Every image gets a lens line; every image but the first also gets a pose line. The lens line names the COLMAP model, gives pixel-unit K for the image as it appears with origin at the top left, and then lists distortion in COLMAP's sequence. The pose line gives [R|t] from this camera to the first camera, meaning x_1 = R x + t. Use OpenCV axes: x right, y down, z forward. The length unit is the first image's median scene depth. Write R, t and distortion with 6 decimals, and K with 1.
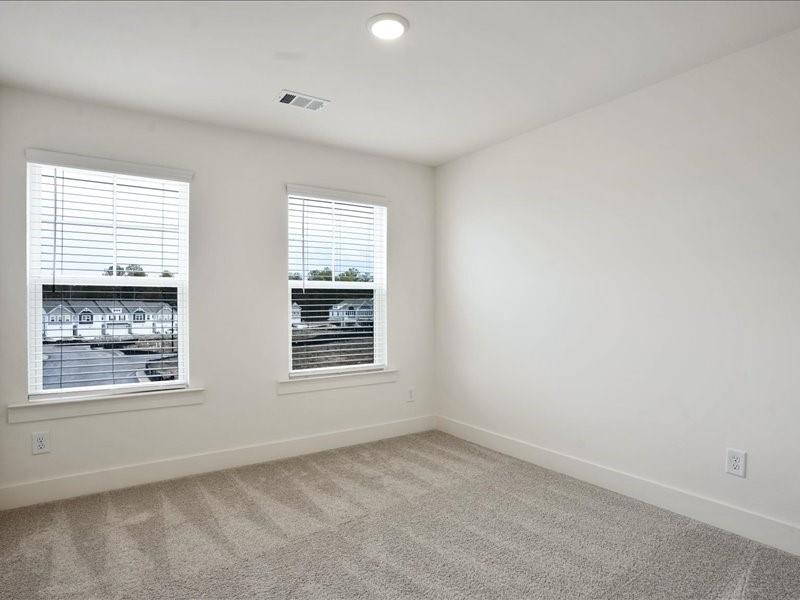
lens RADIAL K [[629.6, 0, 400.0], [0, 629.6, 300.0], [0, 0, 1]] dist [-0.001190, 0.000065]
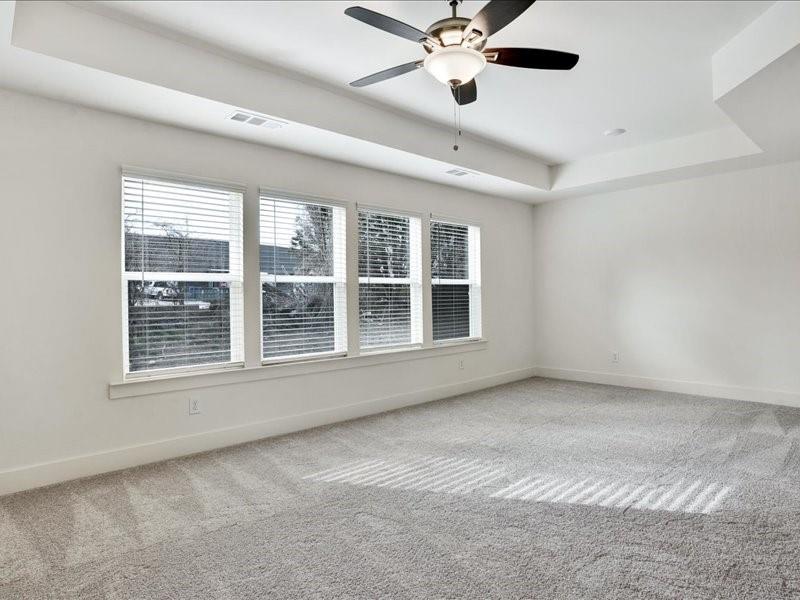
lens RADIAL K [[629.6, 0, 400.0], [0, 629.6, 300.0], [0, 0, 1]] dist [-0.001190, 0.000065]
pose [[0.985097, -0.006753, 0.171867, -0.270224], [0.004818, 0.999920, 0.011673, 0.000437], [-0.171932, -0.010671, 0.985051, -0.231153]]
